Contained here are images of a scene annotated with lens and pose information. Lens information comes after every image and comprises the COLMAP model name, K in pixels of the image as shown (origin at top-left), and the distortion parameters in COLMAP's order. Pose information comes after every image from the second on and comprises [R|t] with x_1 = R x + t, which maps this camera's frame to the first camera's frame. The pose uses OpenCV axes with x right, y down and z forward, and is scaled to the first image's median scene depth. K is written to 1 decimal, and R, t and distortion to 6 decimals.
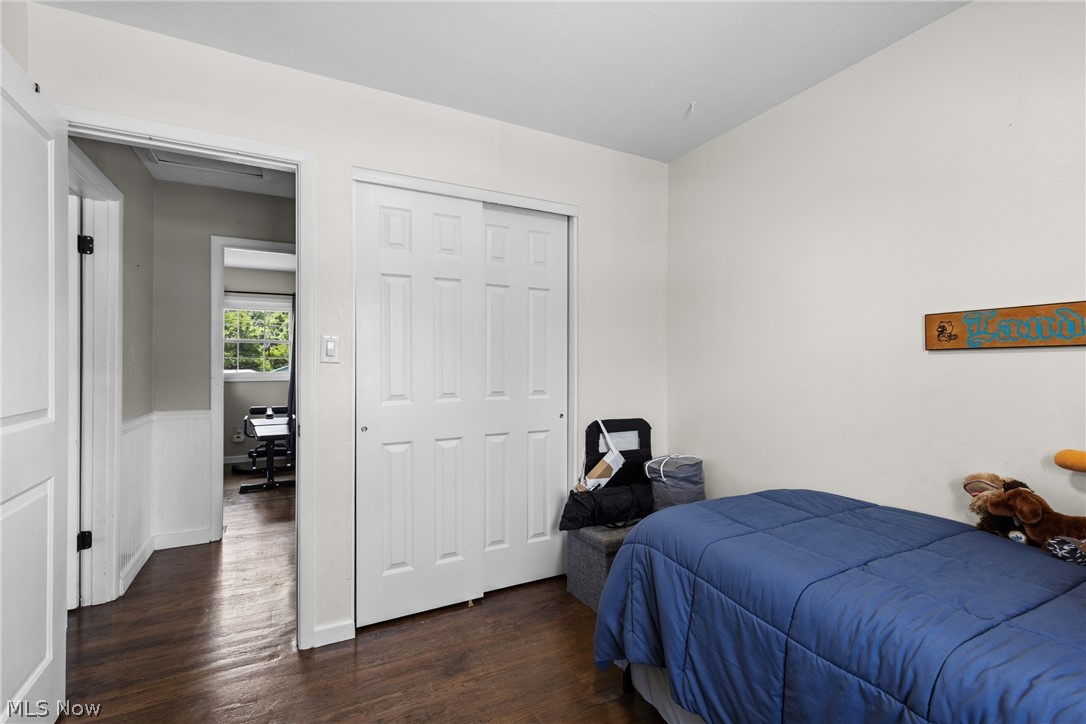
lens RADIAL K [[488.5, 0, 546.6], [0, 488.5, 363.2], [0, 0, 1]] dist [0.009150, -0.001107]
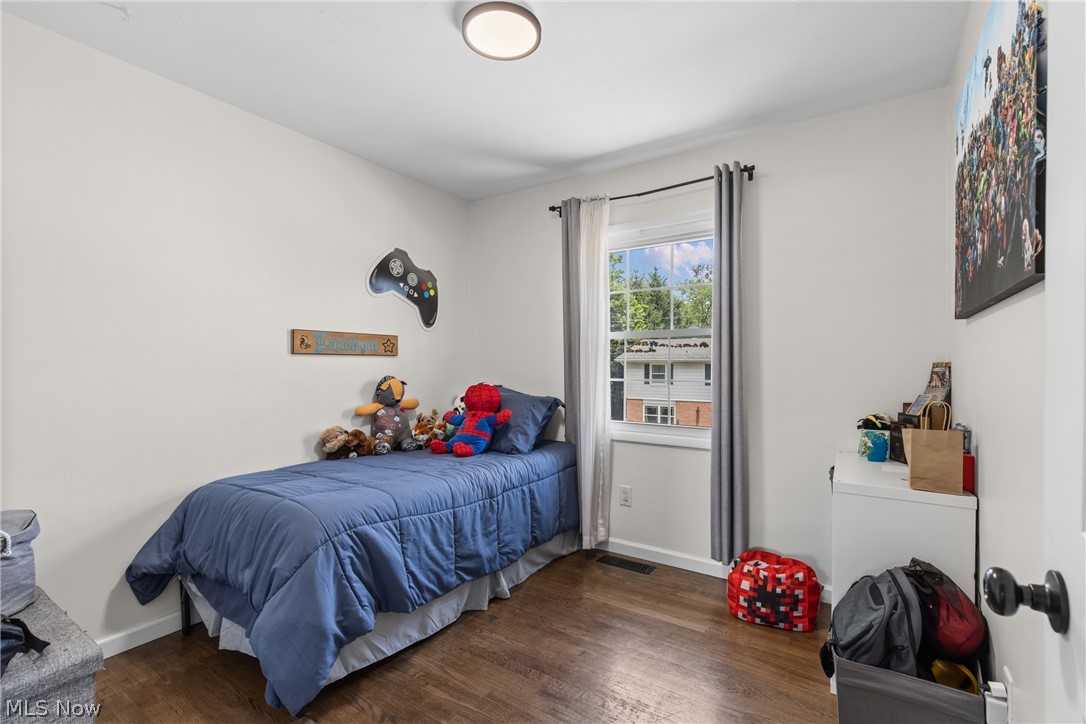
lens RADIAL K [[488.5, 0, 544.6], [0, 488.5, 365.2], [0, 0, 1]] dist [0.009150, -0.001107]
pose [[-0.467555, -0.001142, 0.883963, -0.898259], [-0.003841, 0.999992, -0.000740, 0.005741], [-0.883956, -0.003742, -0.467556, 1.060634]]
